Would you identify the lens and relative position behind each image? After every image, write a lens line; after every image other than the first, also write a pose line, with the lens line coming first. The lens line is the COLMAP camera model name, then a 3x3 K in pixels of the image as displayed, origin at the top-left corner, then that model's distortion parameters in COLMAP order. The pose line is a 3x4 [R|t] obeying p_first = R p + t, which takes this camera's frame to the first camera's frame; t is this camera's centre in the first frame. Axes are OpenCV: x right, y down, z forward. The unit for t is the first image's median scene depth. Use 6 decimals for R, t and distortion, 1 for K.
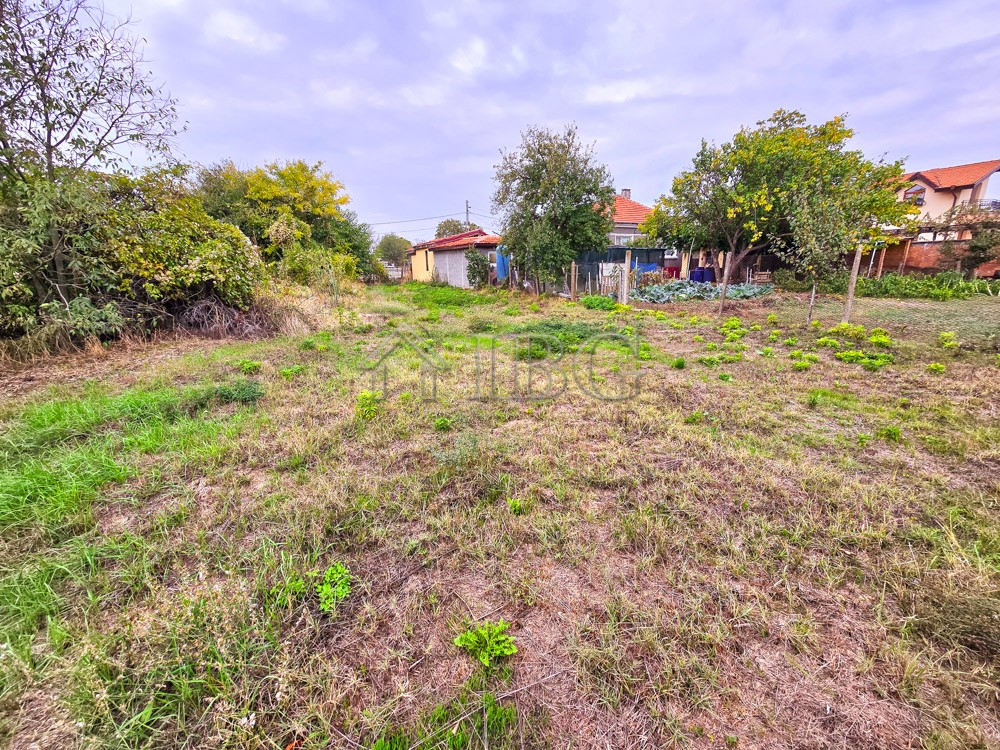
lens RADIAL K [[405.8, 0, 502.8], [0, 405.8, 372.6], [0, 0, 1]] dist [-0.002562, -0.000185]
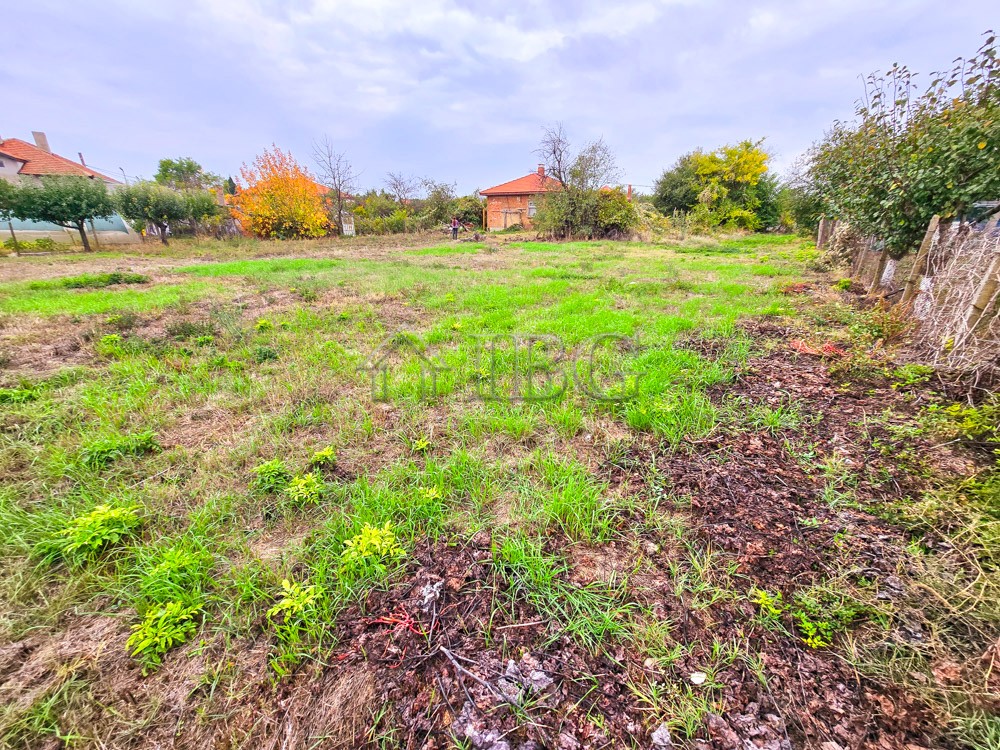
lens RADIAL K [[405.8, 0, 502.8], [0, 405.8, 372.6], [0, 0, 1]] dist [-0.002562, -0.000185]
pose [[0.463335, 0.314205, -0.828611, 1.968250], [-0.223879, 0.946205, 0.233610, 0.366494], [0.857437, 0.077268, 0.508754, -1.386888]]
